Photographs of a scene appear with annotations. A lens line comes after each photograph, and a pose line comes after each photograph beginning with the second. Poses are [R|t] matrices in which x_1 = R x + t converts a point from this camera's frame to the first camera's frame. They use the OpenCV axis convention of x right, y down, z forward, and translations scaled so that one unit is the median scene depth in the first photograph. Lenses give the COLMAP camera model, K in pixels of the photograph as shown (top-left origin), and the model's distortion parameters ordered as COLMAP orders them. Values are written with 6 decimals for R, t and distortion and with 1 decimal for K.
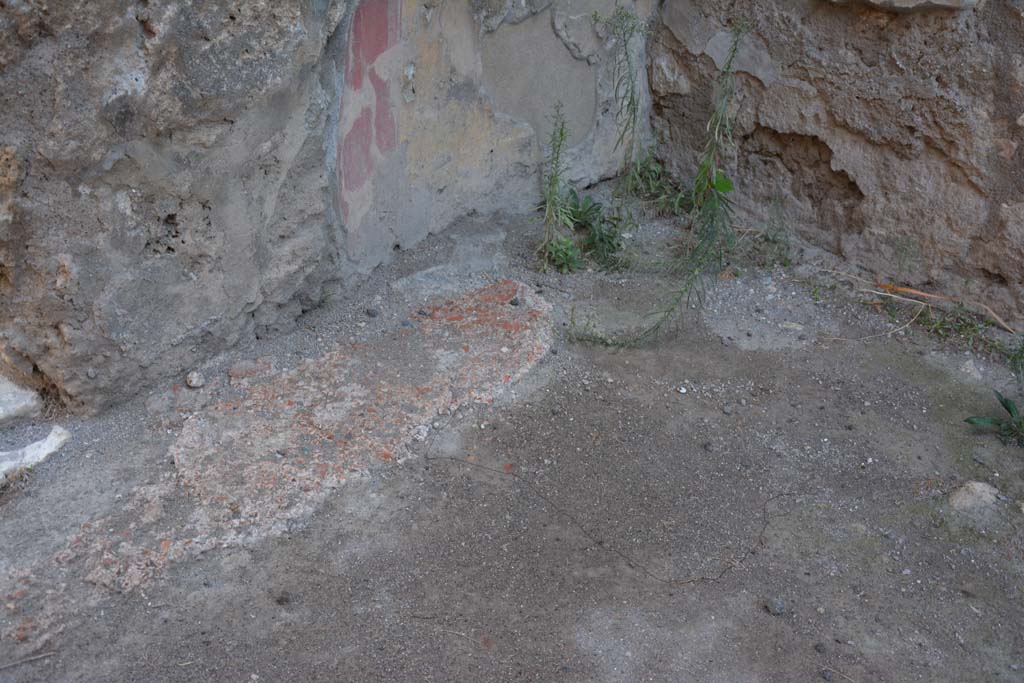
lens RADIAL K [[1163.9, 0, 504.1], [0, 1163.9, 353.3], [0, 0, 1]] dist [-0.002470, 0.289531]
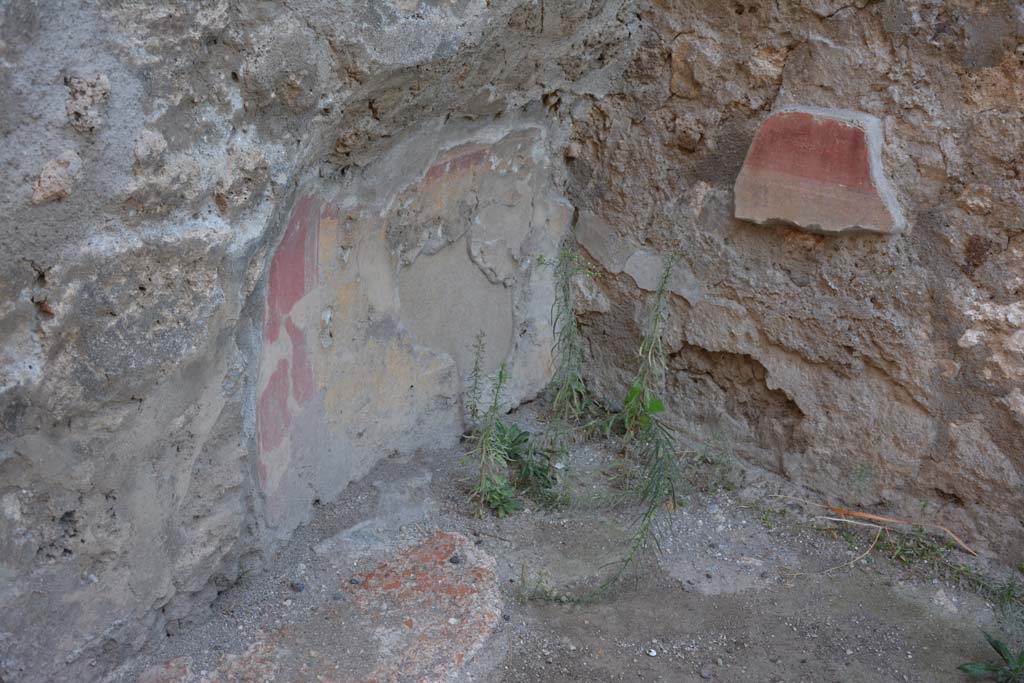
lens RADIAL K [[1163.9, 0, 504.1], [0, 1163.9, 353.3], [0, 0, 1]] dist [-0.002470, 0.289531]
pose [[0.990980, -0.051490, 0.123724, -0.058404], [0.067863, 0.988925, -0.131991, -0.082974], [-0.115558, 0.139197, 0.983499, 0.086289]]
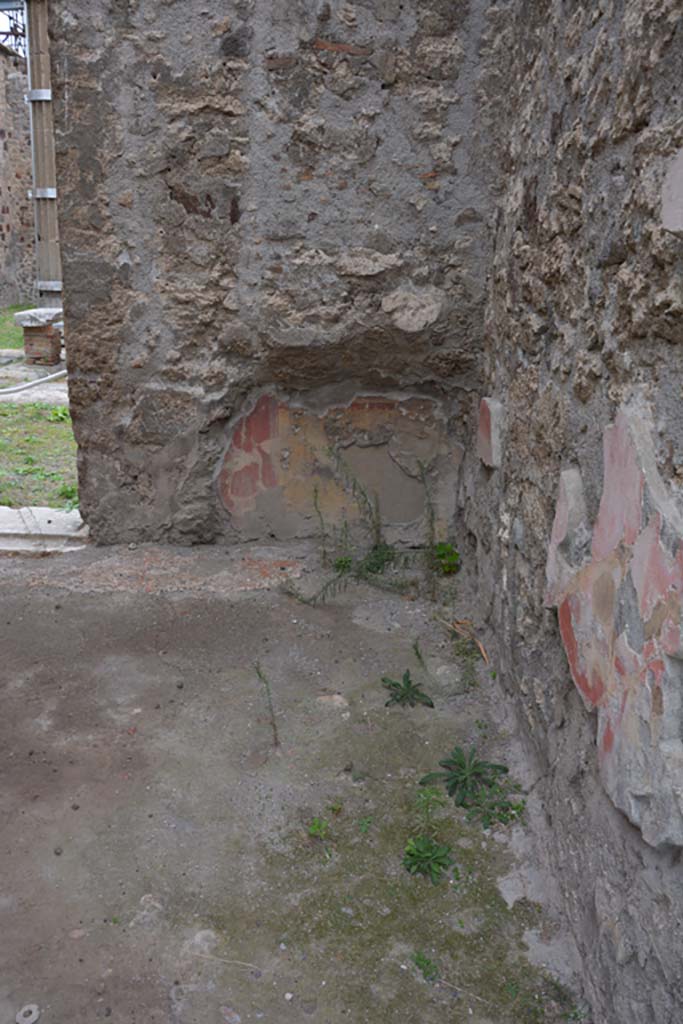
lens RADIAL K [[800.4, 0, 339.2], [0, 800.4, 519.9], [0, 0, 1]] dist [-0.163600, 0.119987]
pose [[0.729212, 0.211385, -0.650820, 0.977515], [-0.374258, 0.919435, -0.120707, 0.009052], [0.572871, 0.331596, 0.749575, 0.004400]]
